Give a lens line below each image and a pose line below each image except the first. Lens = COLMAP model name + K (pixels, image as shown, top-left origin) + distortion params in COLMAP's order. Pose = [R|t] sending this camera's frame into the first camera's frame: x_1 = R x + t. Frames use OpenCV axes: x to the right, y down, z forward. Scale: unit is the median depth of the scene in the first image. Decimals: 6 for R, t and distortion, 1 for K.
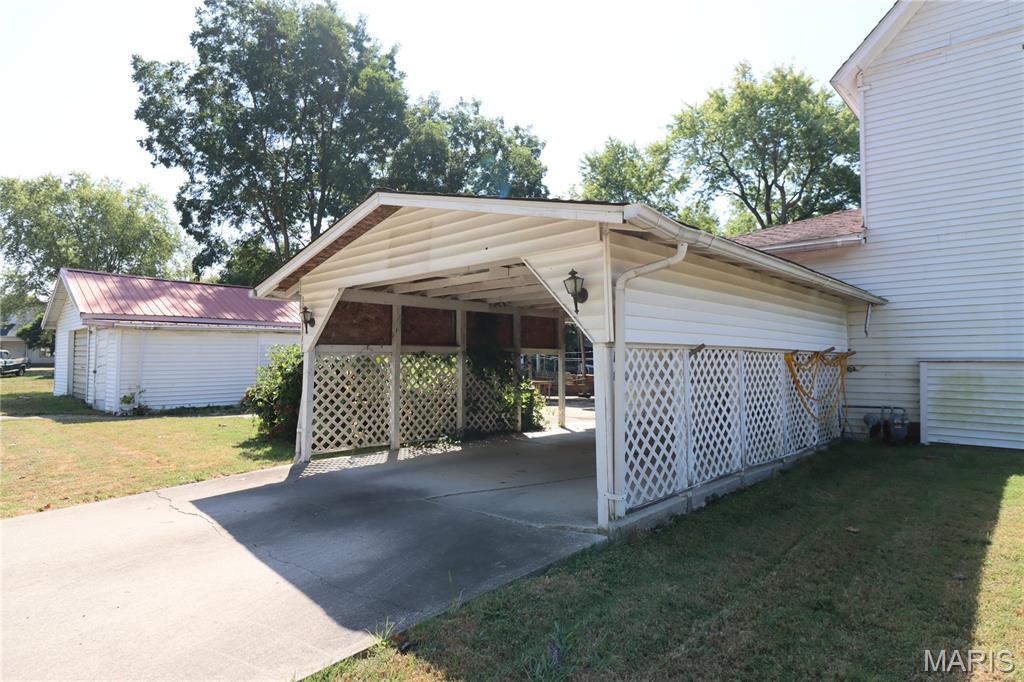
lens RADIAL K [[591.8, 0, 510.8], [0, 591.8, 339.7], [0, 0, 1]] dist [-0.001968, -0.004284]
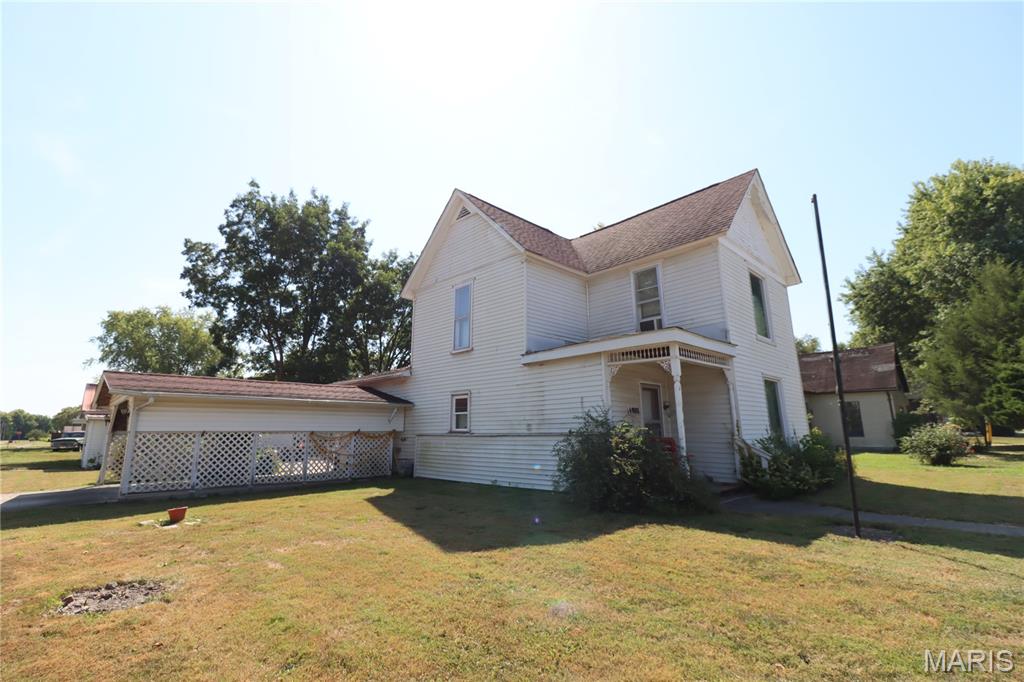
lens RADIAL K [[475.8, 0, 511.2], [0, 475.8, 337.5], [0, 0, 1]] dist [-0.003292, -0.003058]
pose [[0.998502, -0.022407, -0.049910, 0.276063], [0.014142, 0.986984, -0.160195, -0.006874], [0.052850, 0.159250, 0.985823, -0.155383]]
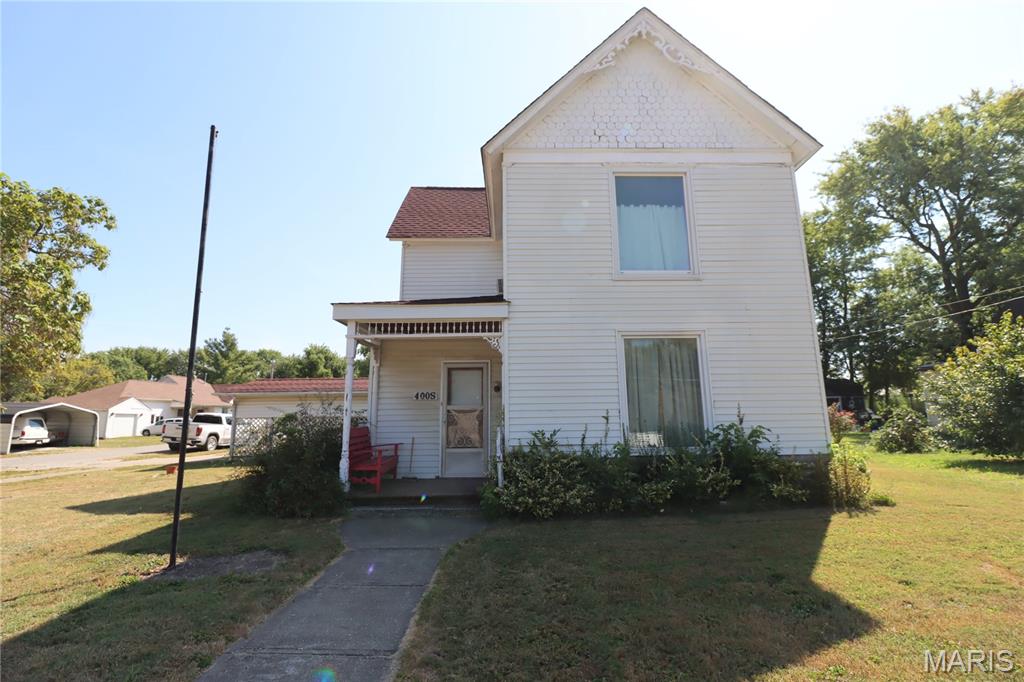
lens RADIAL K [[475.8, 0, 517.2], [0, 475.8, 335.9], [0, 0, 1]] dist [-0.003292, -0.003058]
pose [[0.682046, -0.133102, -0.719095, 0.583346], [0.042184, 0.988821, -0.143016, -0.001013], [0.730092, 0.067209, 0.680036, 0.019866]]
